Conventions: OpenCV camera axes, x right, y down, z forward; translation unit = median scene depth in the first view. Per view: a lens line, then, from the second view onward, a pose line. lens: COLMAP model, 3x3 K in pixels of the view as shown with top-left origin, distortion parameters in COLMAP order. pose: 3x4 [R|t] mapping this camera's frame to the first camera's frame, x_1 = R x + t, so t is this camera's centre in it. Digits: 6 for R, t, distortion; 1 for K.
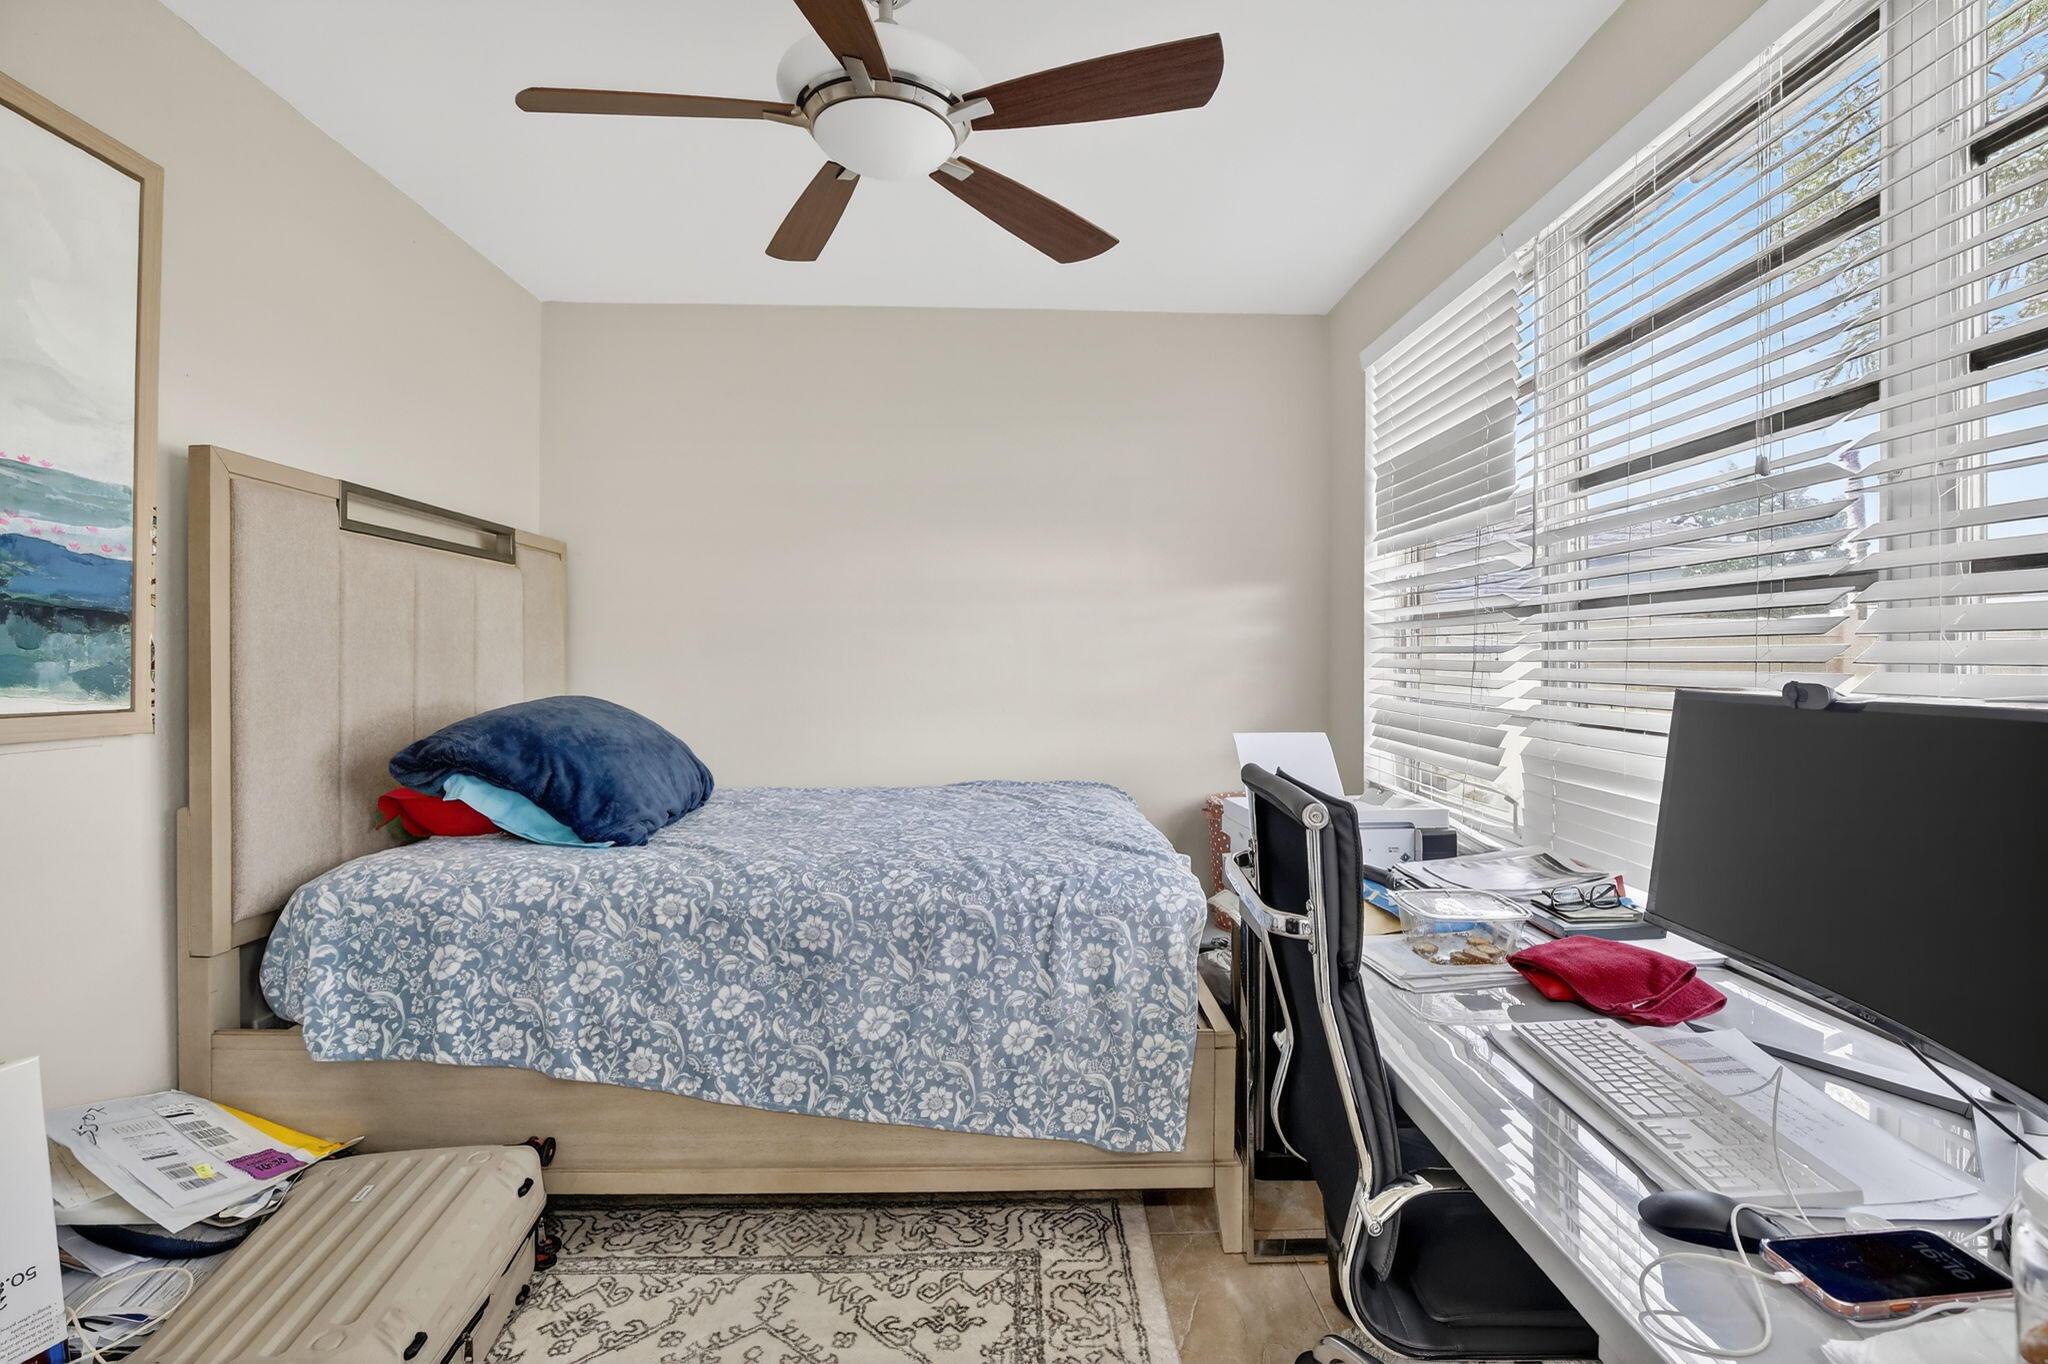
lens RADIAL K [[958.1, 0, 1028.4], [0, 958.1, 672.0], [0, 0, 1]] dist [-0.030845, 0.002860]
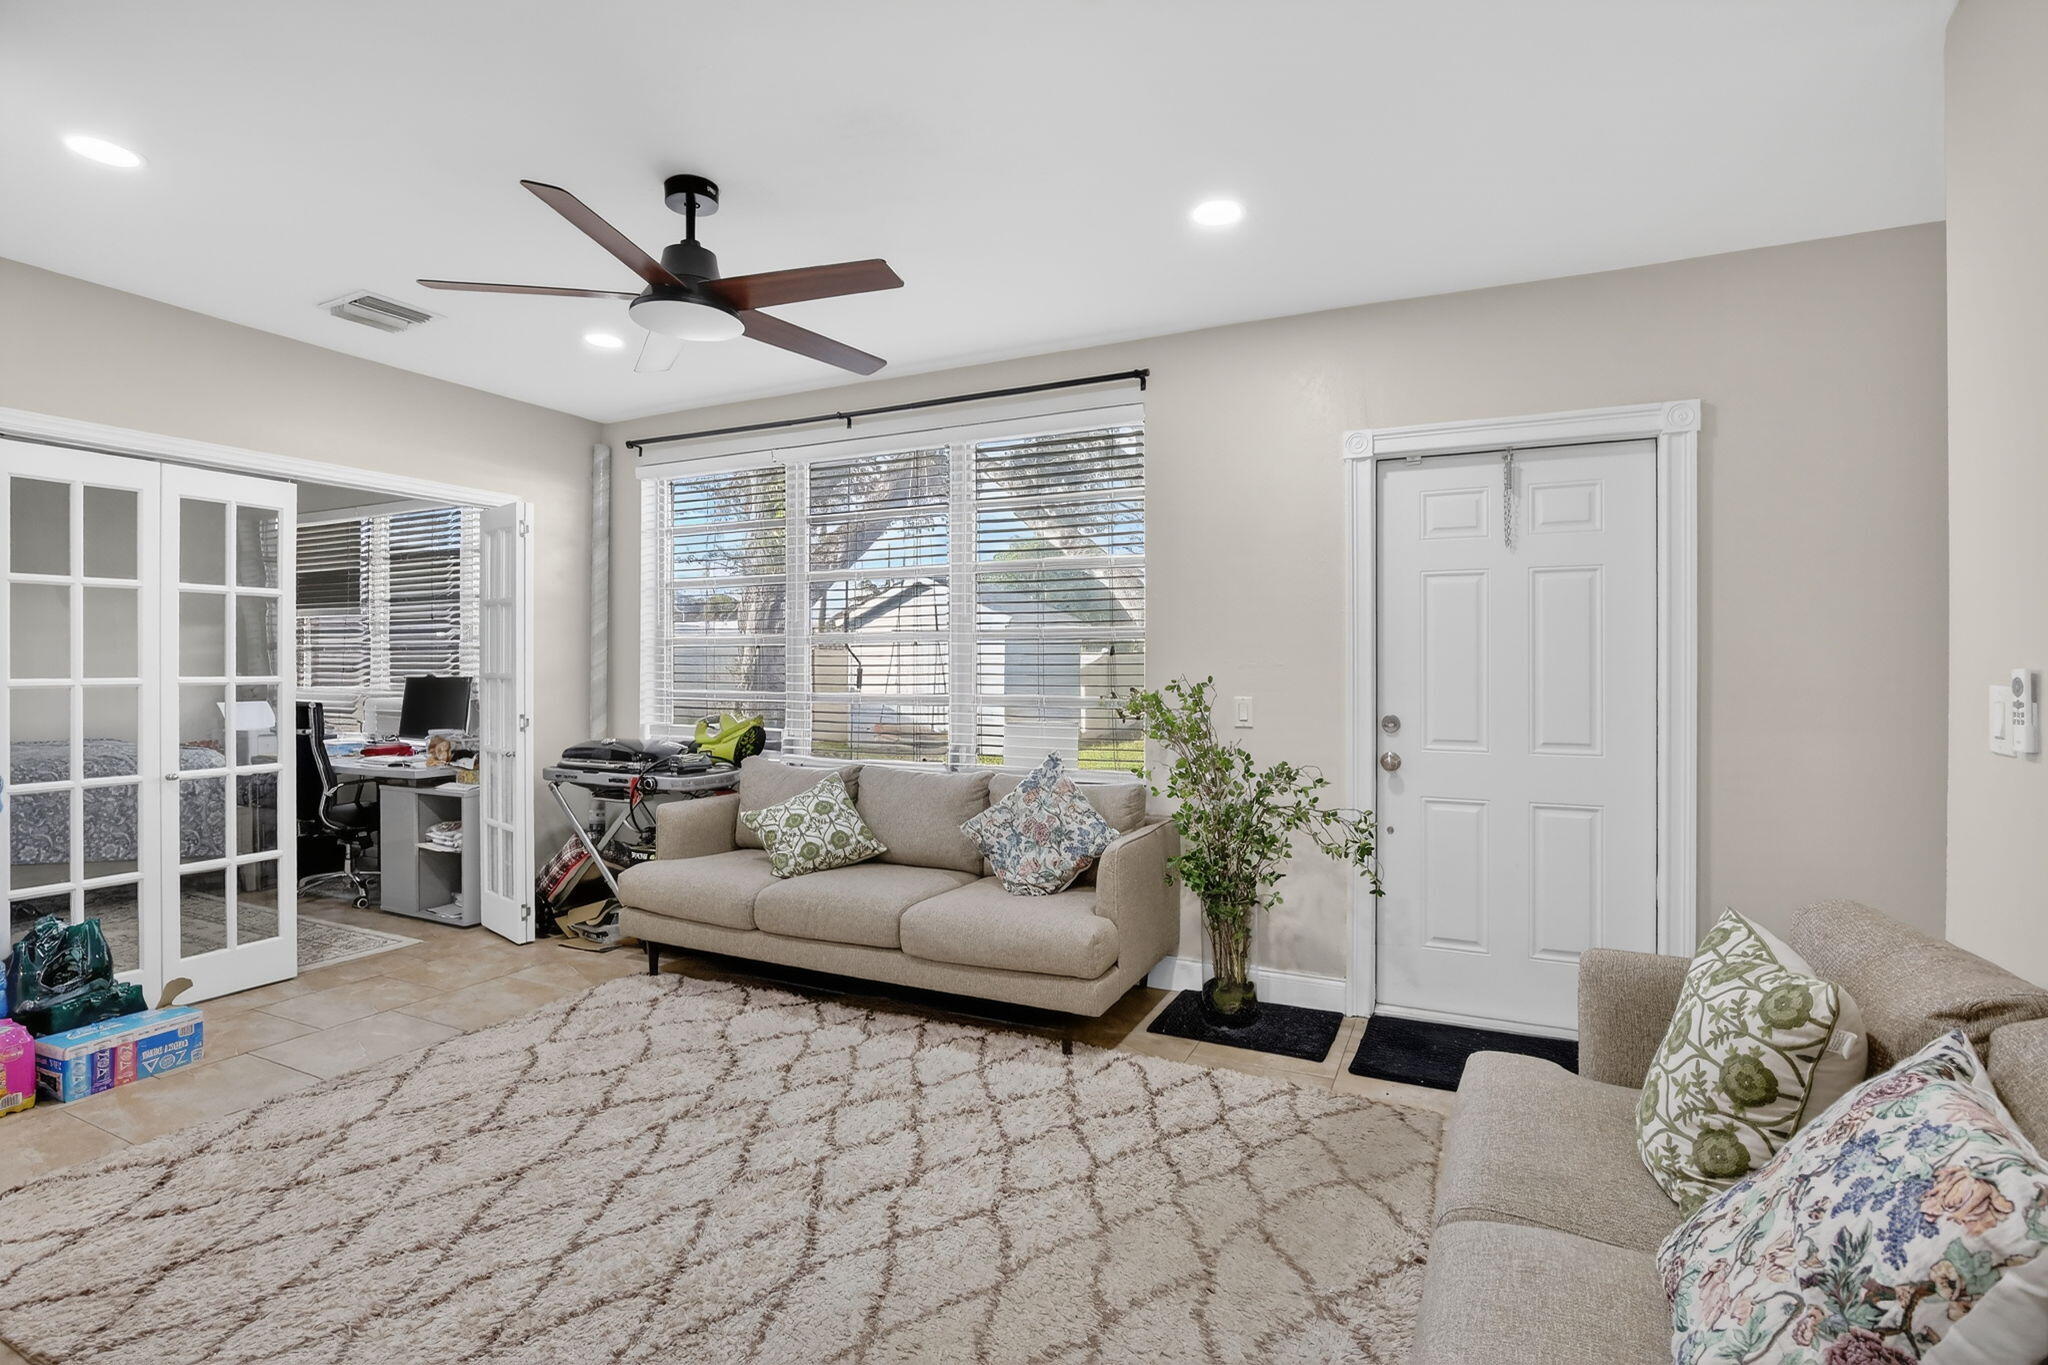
lens RADIAL K [[958.1, 0, 1043.2], [0, 958.1, 667.6], [0, 0, 1]] dist [-0.030845, 0.002860]
pose [[0.437799, 0.000489, 0.899073, -1.195391], [0.012083, 0.999906, -0.006427, 0.028410], [-0.898992, 0.013677, 0.437752, -2.206938]]
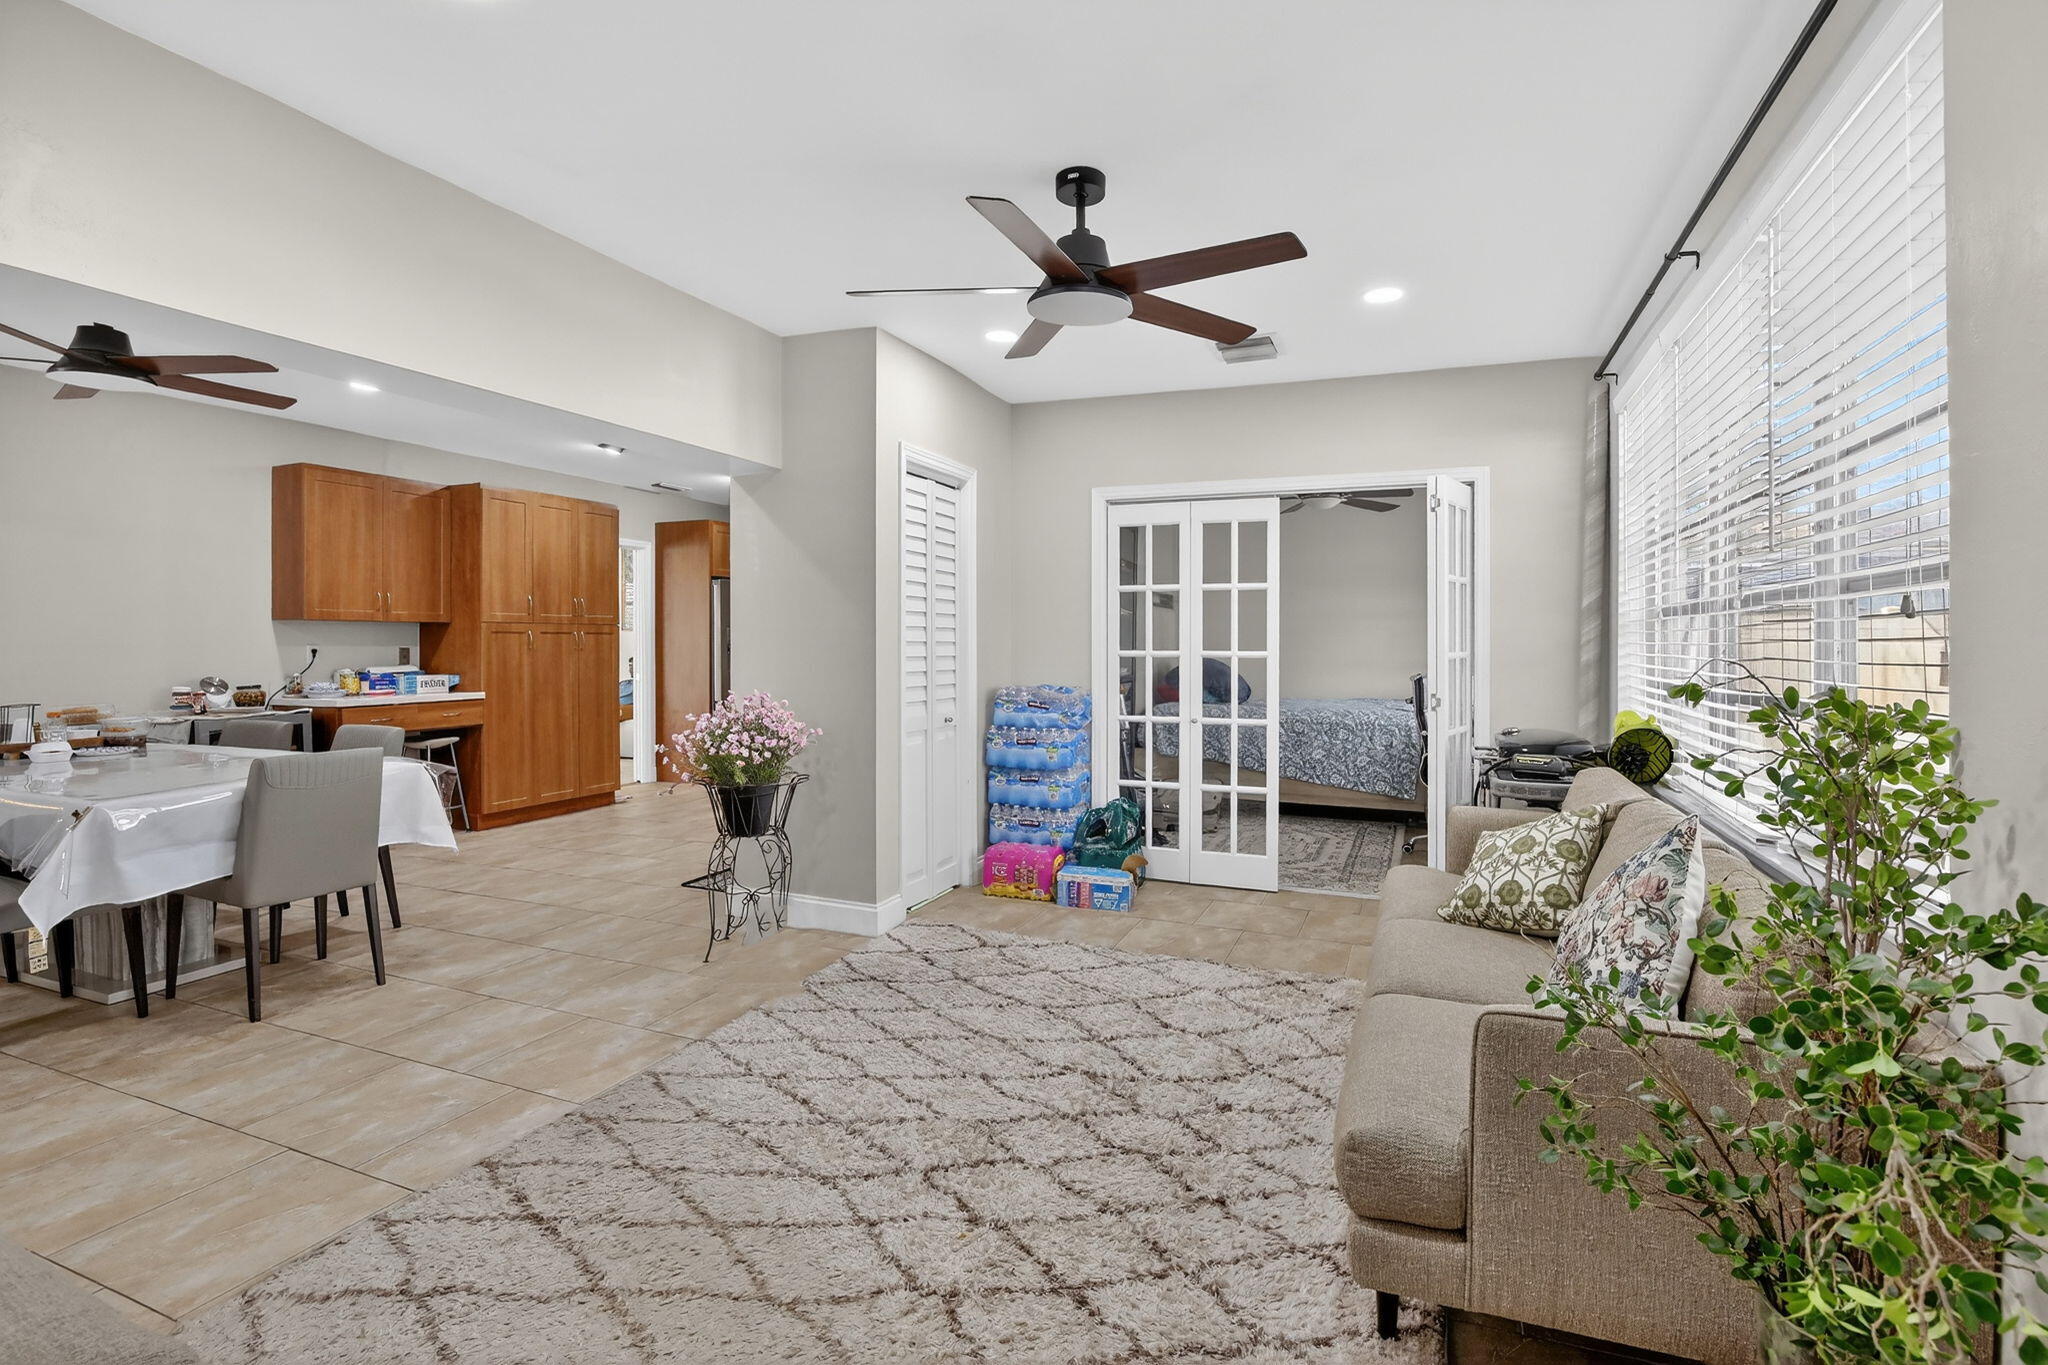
lens RADIAL K [[964.1, 0, 1049.5], [0, 964.1, 641.6], [0, 0, 1]] dist [-0.025062, 0.003742]
pose [[0.920183, 0.004587, -0.391462, 0.295472], [-0.011295, 0.999826, -0.014836, 0.033532], [0.391326, 0.018074, 0.920074, -2.486291]]
